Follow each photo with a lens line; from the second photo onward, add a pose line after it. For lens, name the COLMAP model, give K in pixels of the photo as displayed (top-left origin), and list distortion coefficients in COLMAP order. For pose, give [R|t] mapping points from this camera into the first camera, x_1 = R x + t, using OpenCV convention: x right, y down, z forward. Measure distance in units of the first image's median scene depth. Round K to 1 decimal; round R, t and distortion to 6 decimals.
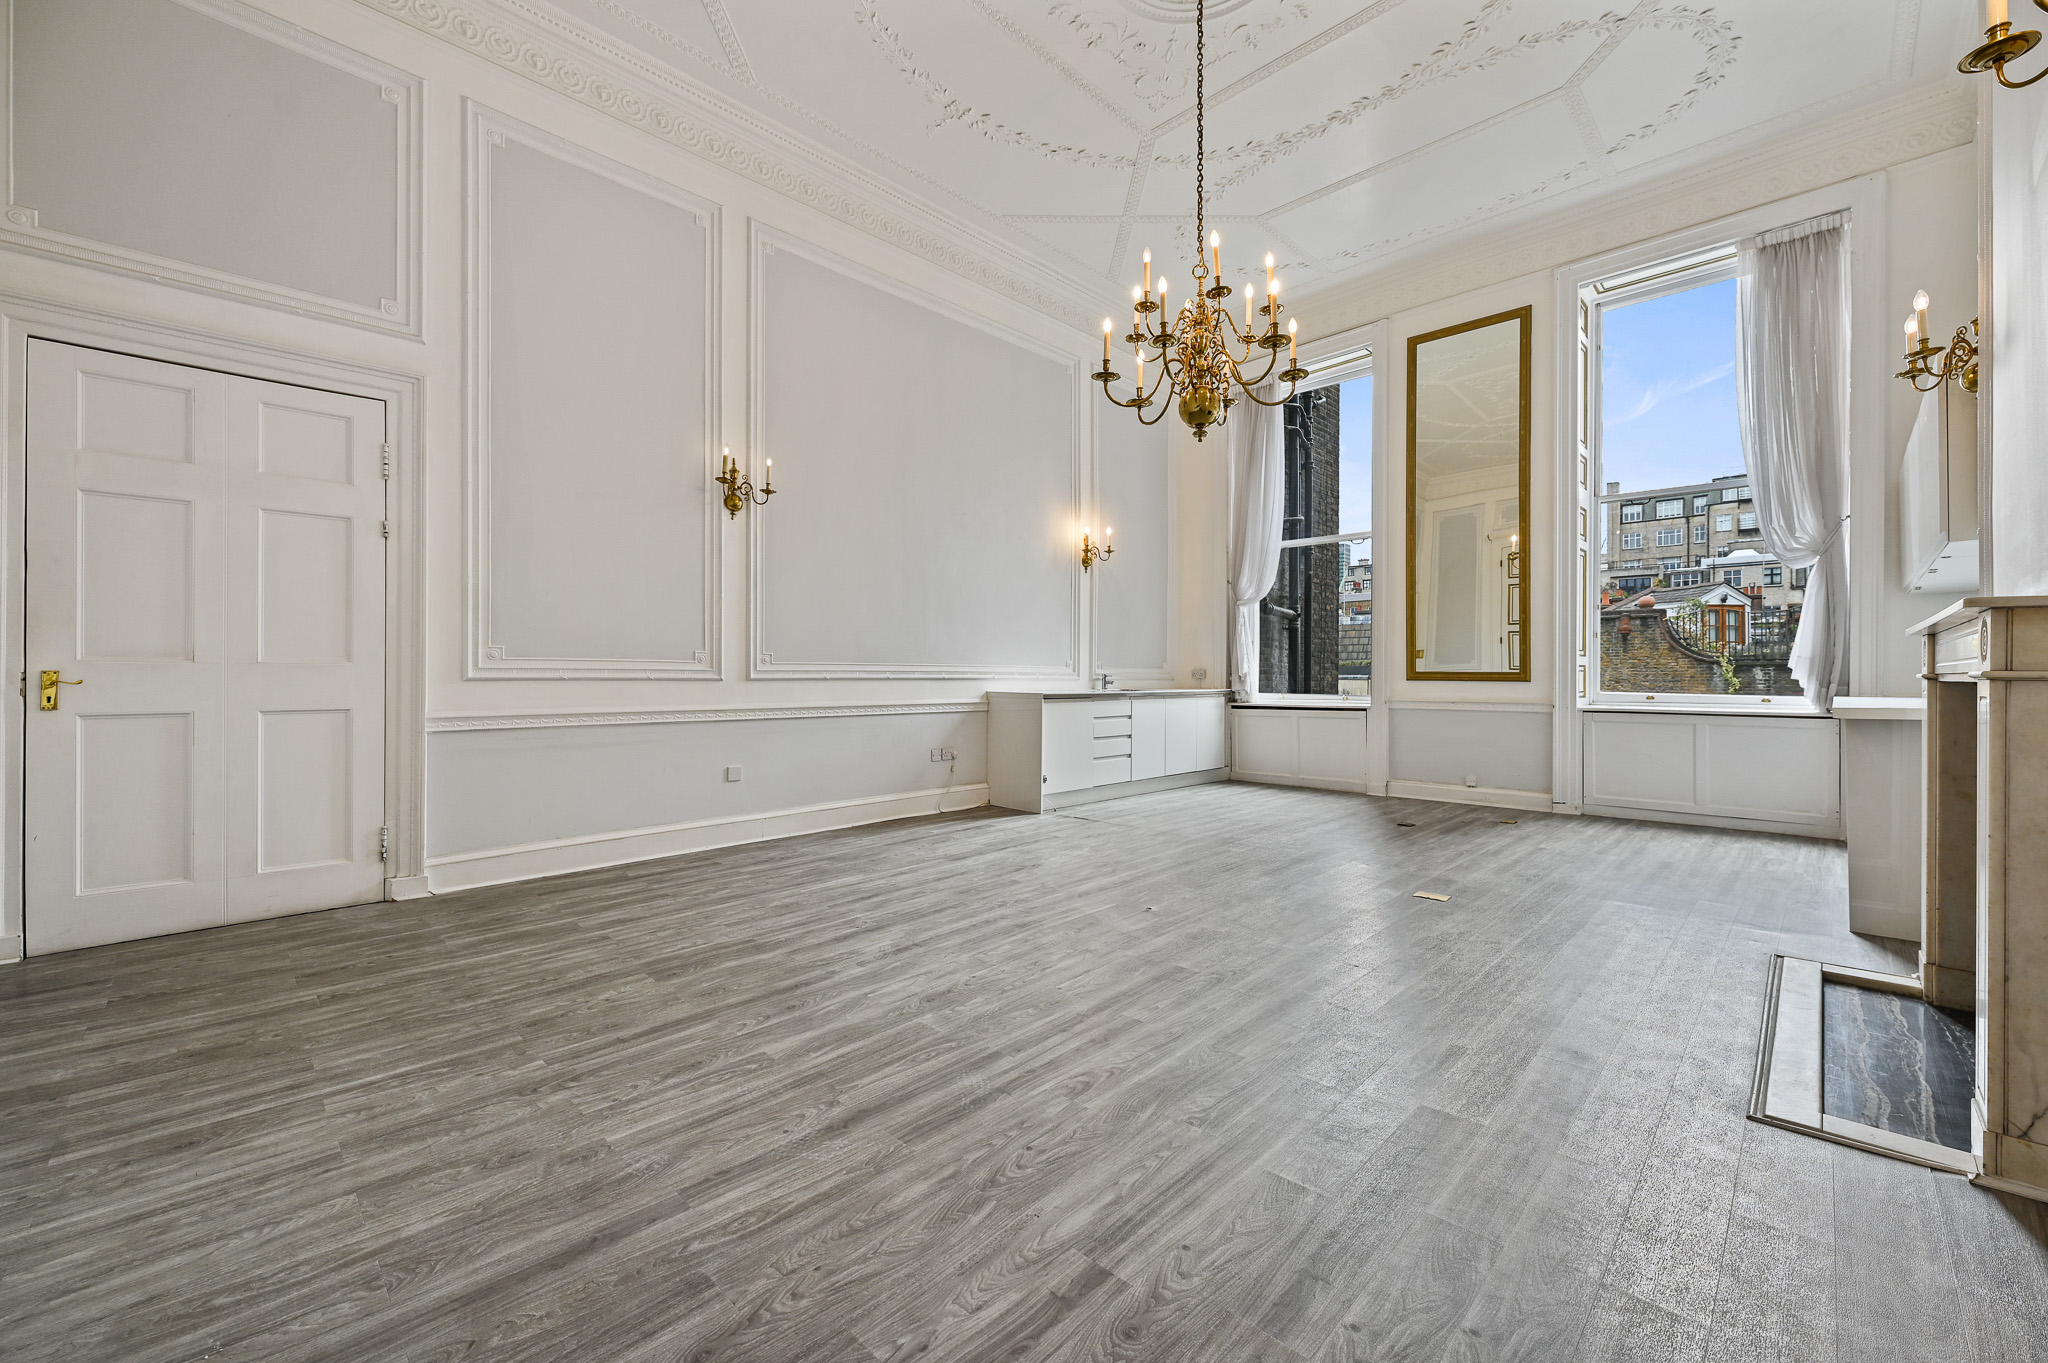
lens RADIAL K [[819.8, 0, 1024.0], [0, 819.8, 681.5], [0, 0, 1]] dist [-0.000083, 0.000202]
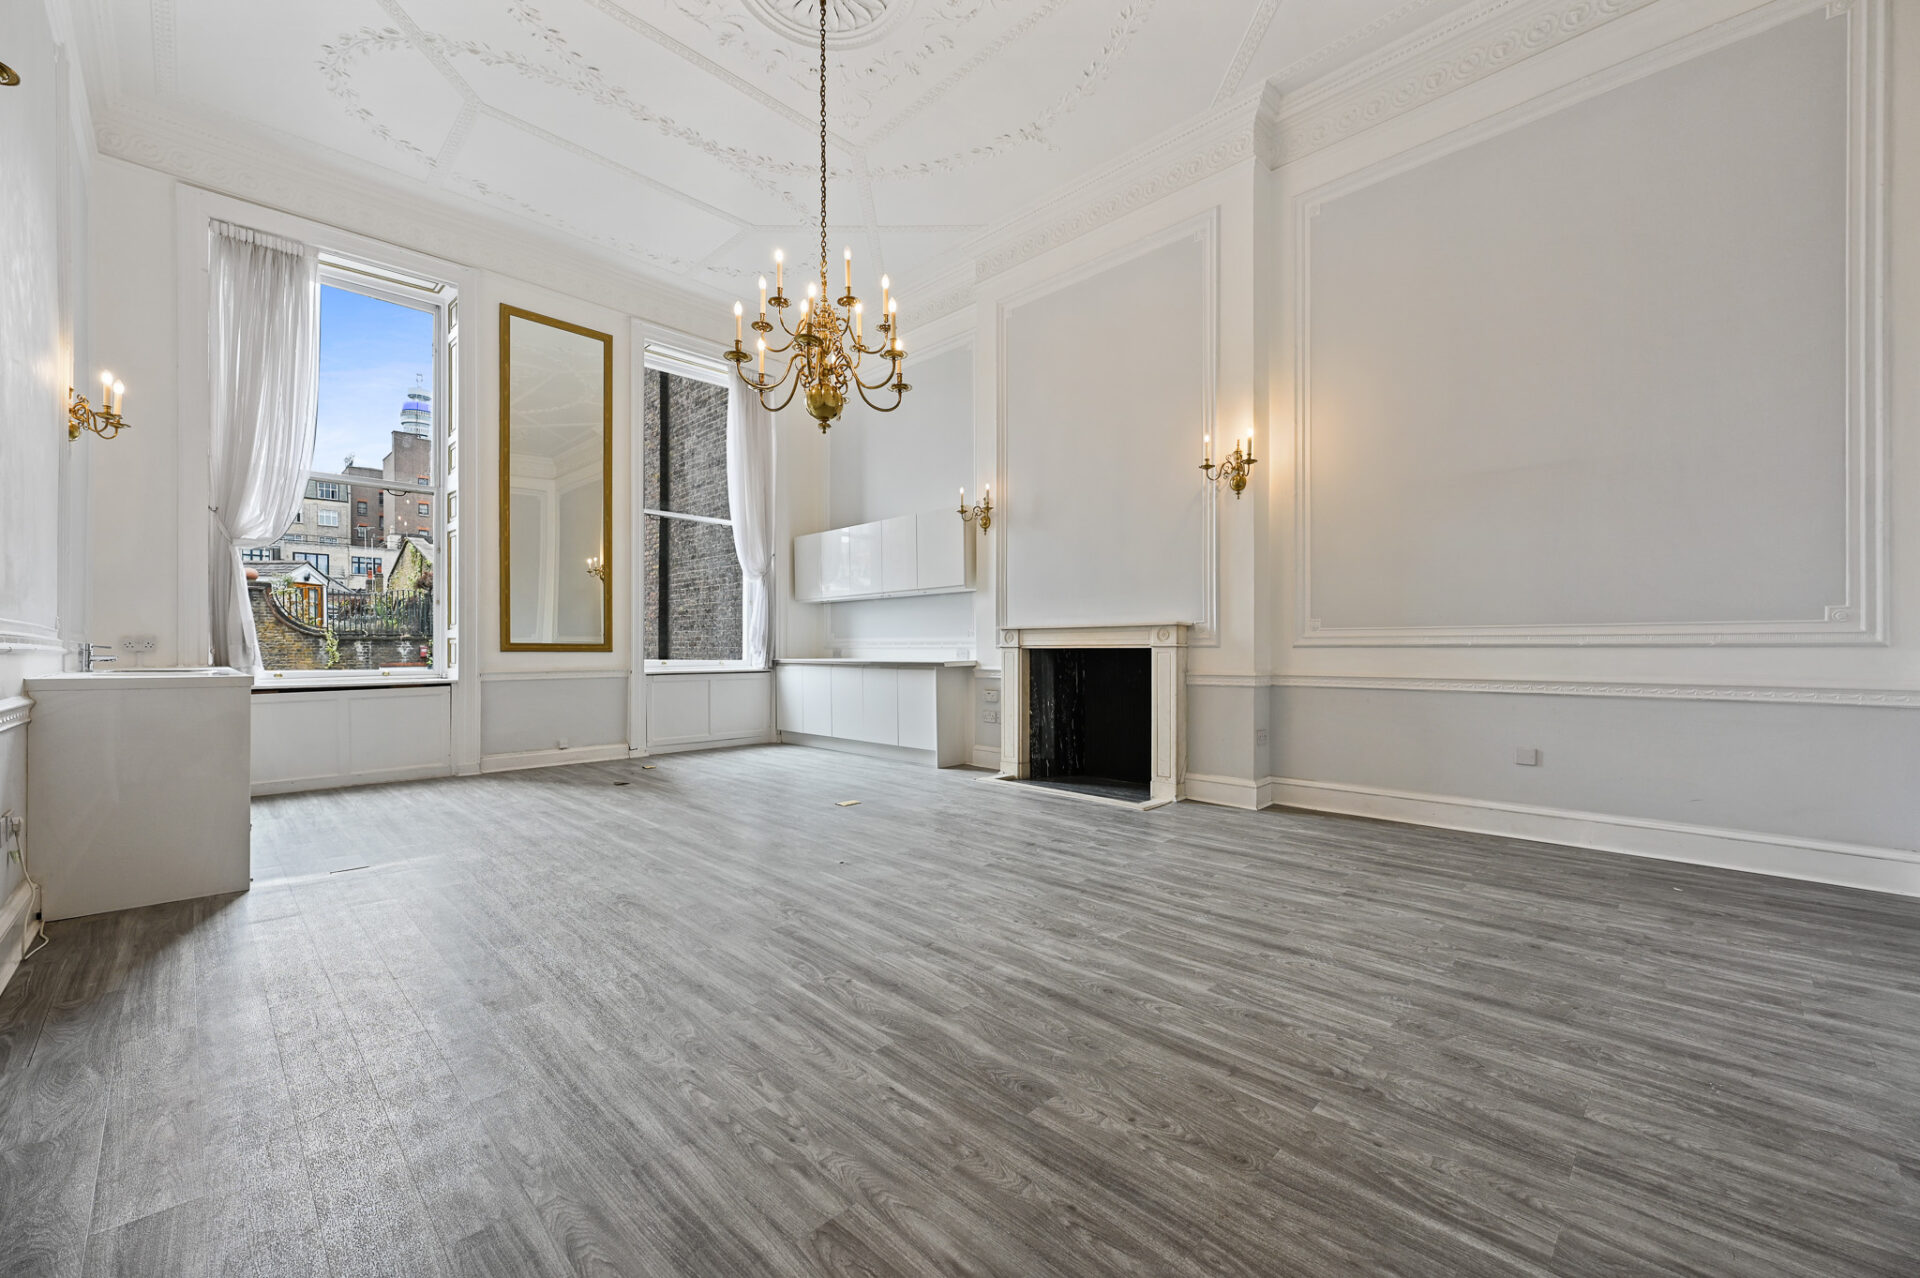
lens RADIAL K [[757.0, 0, 971.3], [0, 757.0, 653.6], [0, 0, 1]] dist [-0.001033, 0.000055]
pose [[-0.007797, -0.007187, 0.999944, -1.257397], [0.009520, 0.999928, 0.007261, -0.001849], [-0.999924, 0.009576, -0.007728, 1.262924]]
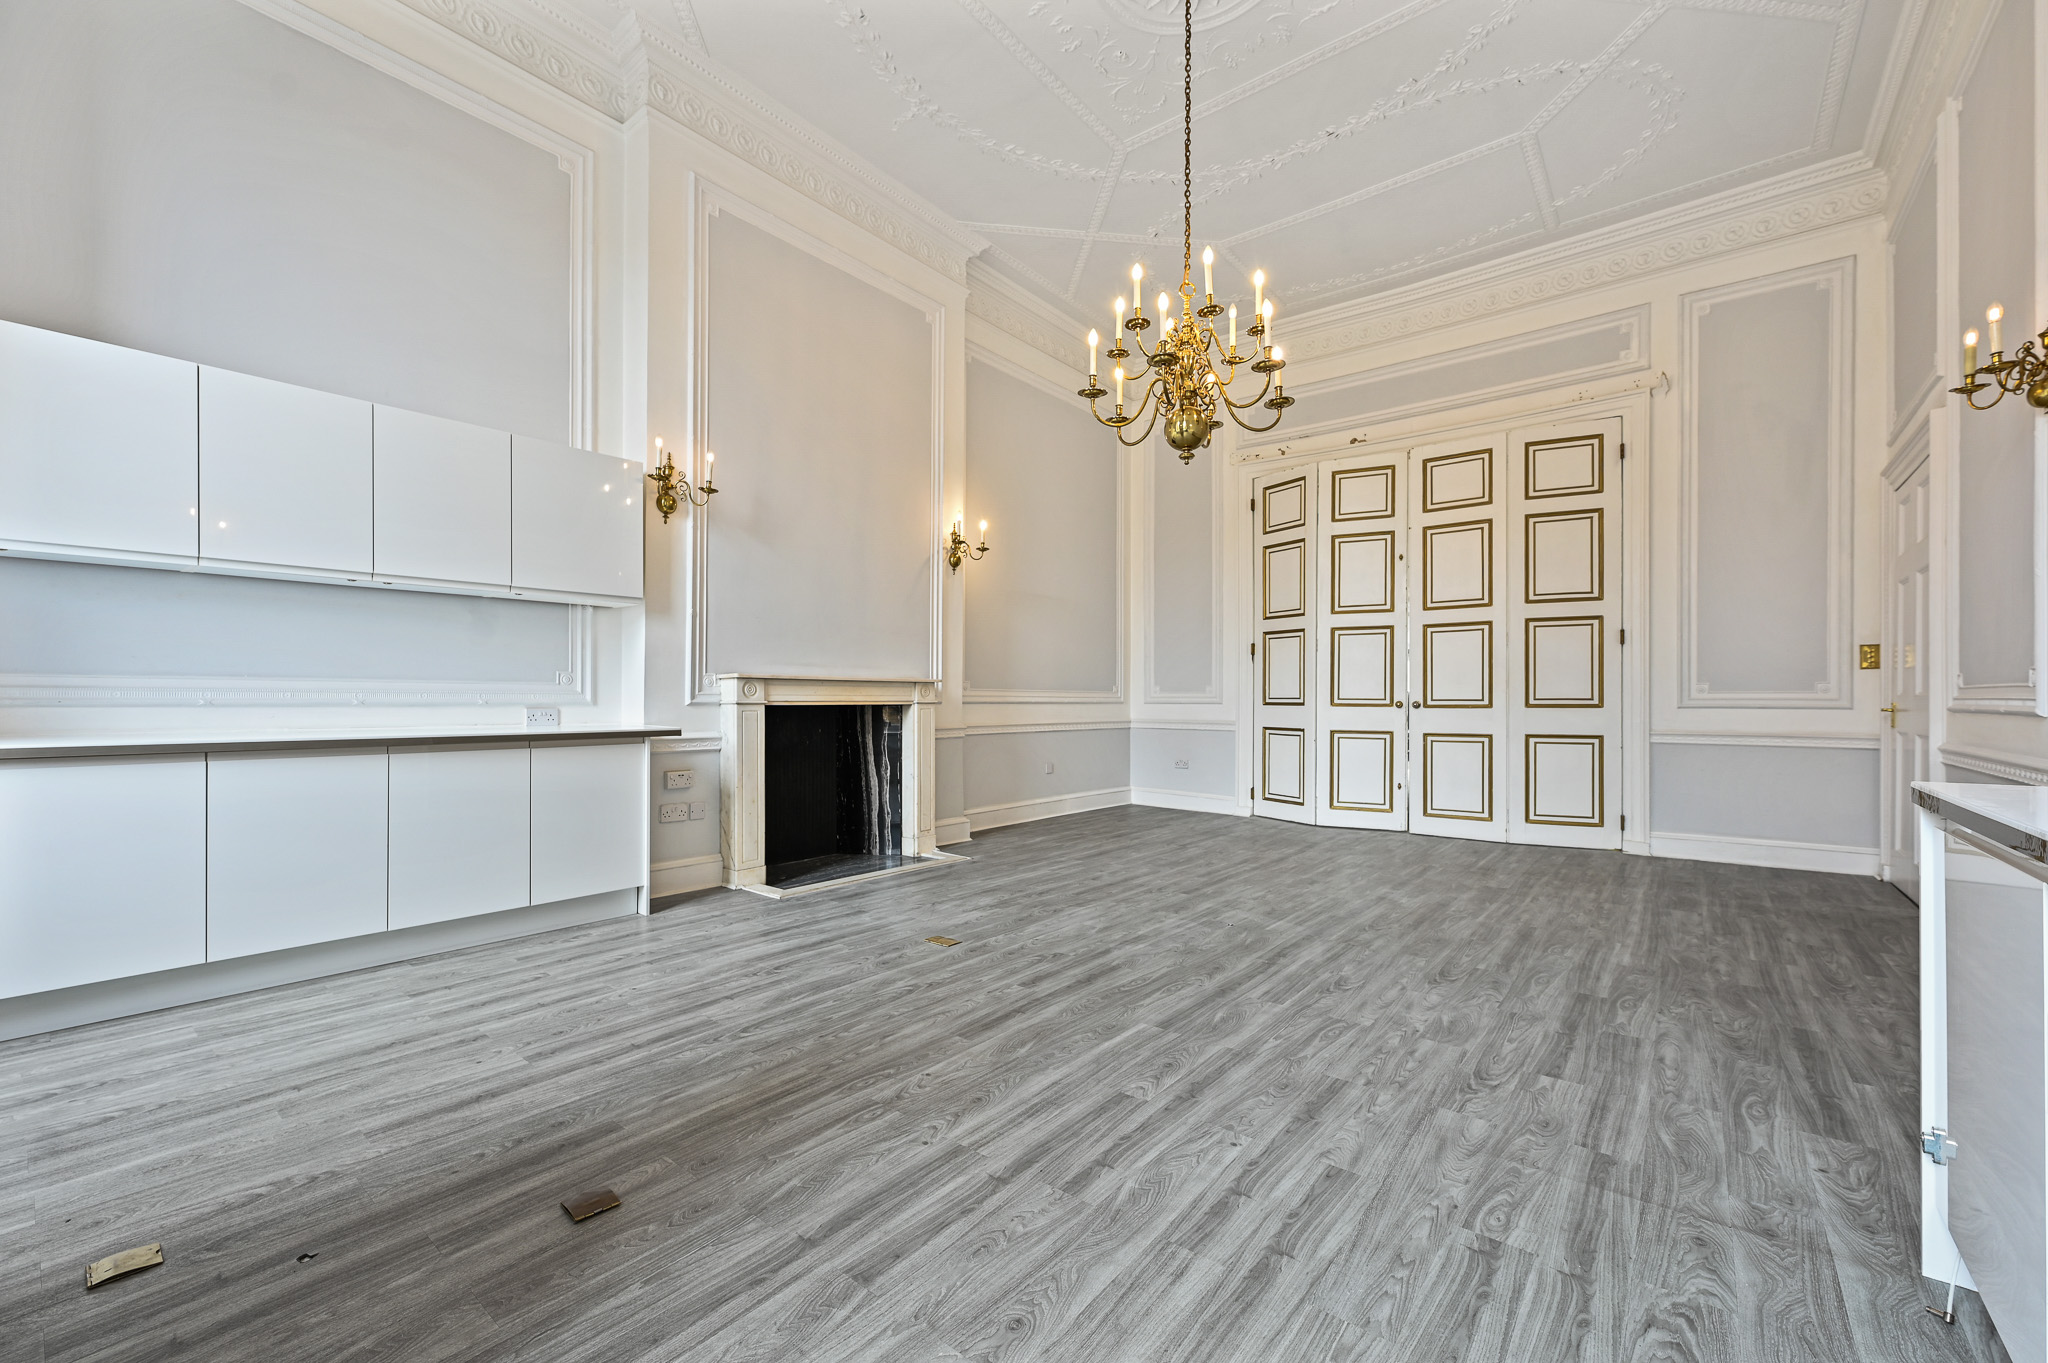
lens RADIAL K [[807.5, 0, 1036.0], [0, 807.5, 697.0], [0, 0, 1]] dist [-0.001033, 0.000055]
pose [[-0.995467, -0.001875, -0.095088, 0.742892], [-0.002008, 0.999997, 0.001307, -0.021073], [0.095085, 0.001492, -0.995468, 3.009027]]
